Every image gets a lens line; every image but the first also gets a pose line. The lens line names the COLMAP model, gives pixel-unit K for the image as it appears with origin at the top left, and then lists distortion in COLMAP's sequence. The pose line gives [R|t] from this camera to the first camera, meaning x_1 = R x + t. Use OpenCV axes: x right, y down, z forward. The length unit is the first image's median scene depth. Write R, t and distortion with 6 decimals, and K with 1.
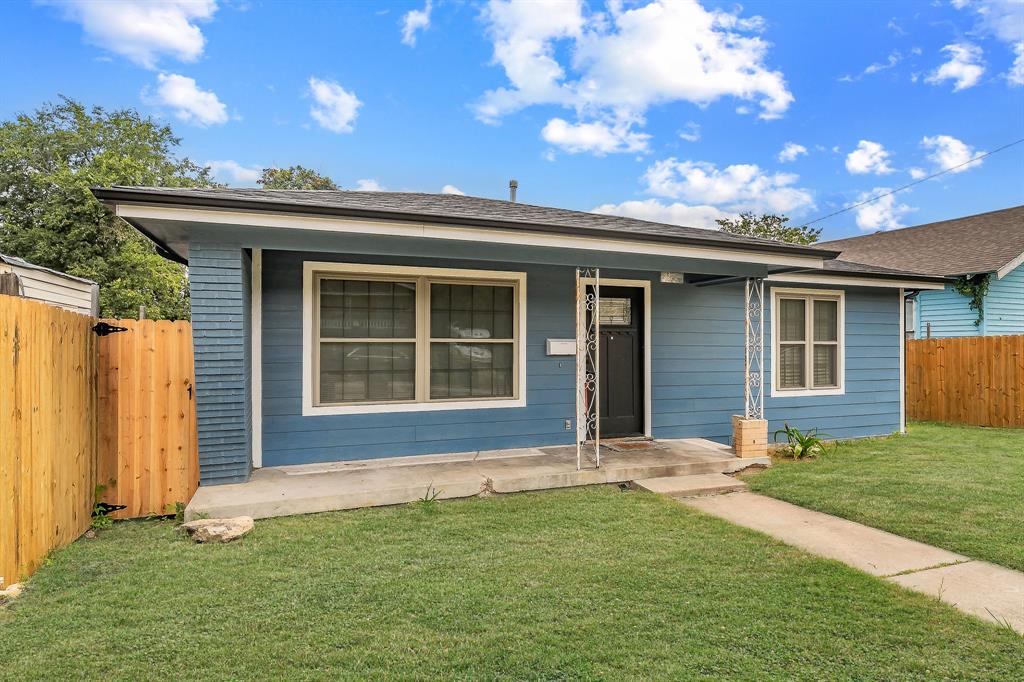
lens RADIAL K [[556.7, 0, 512.0], [0, 556.7, 341.0], [0, 0, 1]] dist [0.000821, 0.000111]
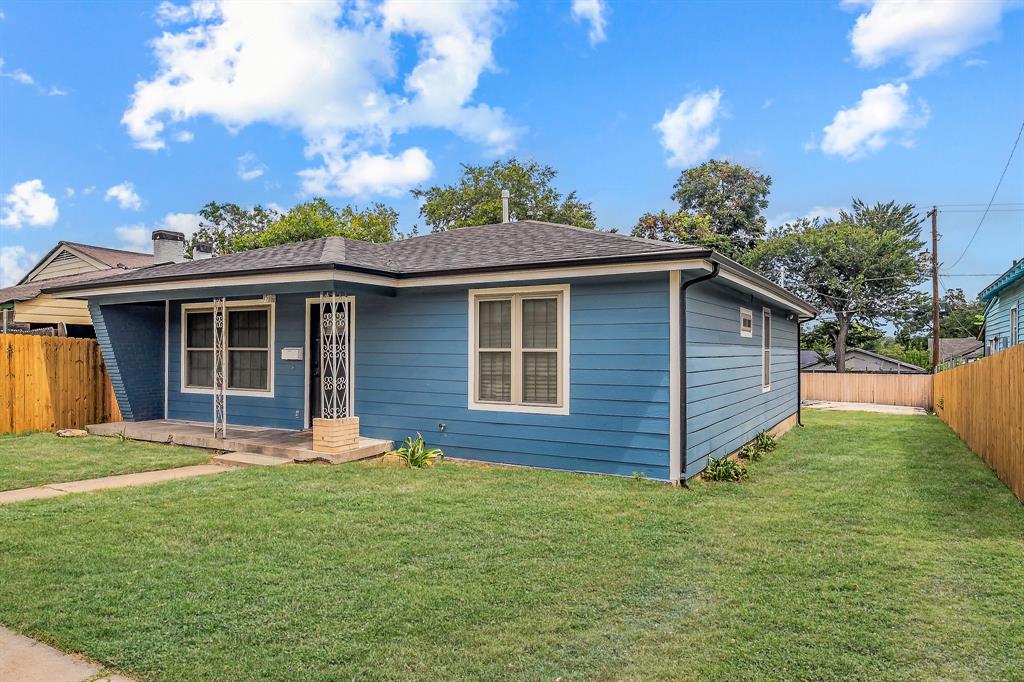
lens RADIAL K [[657.9, 0, 509.9], [0, 657.9, 355.8], [0, 0, 1]] dist [-0.002960, -0.000187]
pose [[0.623713, 0.002959, -0.781648, 1.641536], [0.000235, 0.999992, 0.003973, 0.009833], [0.781653, -0.002662, 0.623708, 0.452099]]
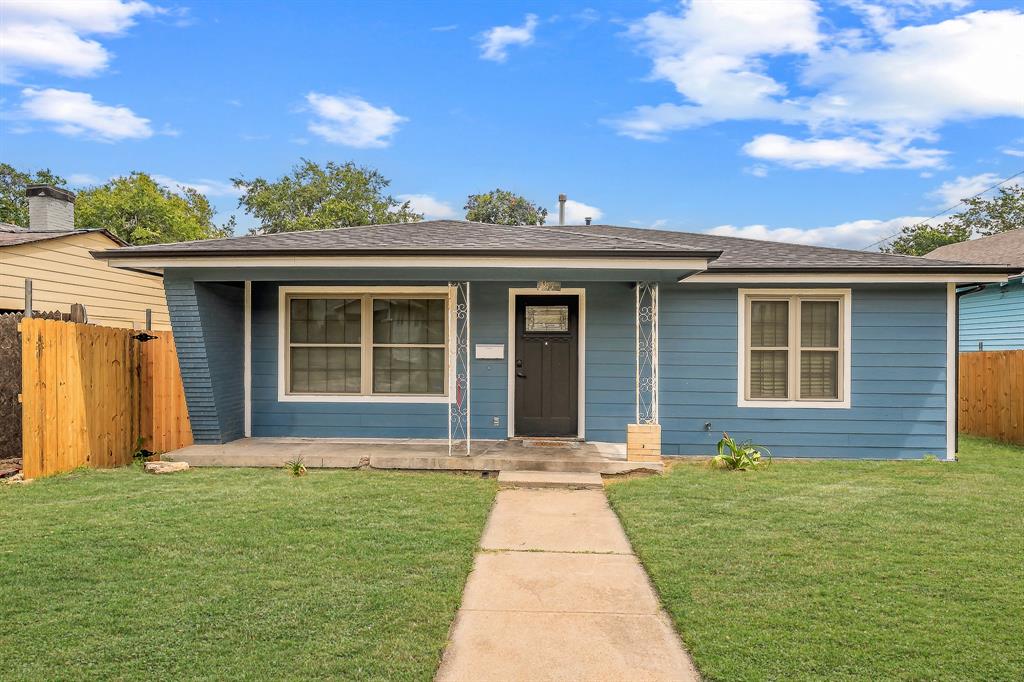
lens RADIAL K [[569.3, 0, 516.1], [0, 569.3, 355.1], [0, 0, 1]] dist [-0.001108, -0.000097]
pose [[0.916794, 0.004897, -0.399331, 0.609166], [-0.002662, 0.999978, 0.006151, 0.010981], [0.399352, -0.004577, 0.916786, -0.026593]]
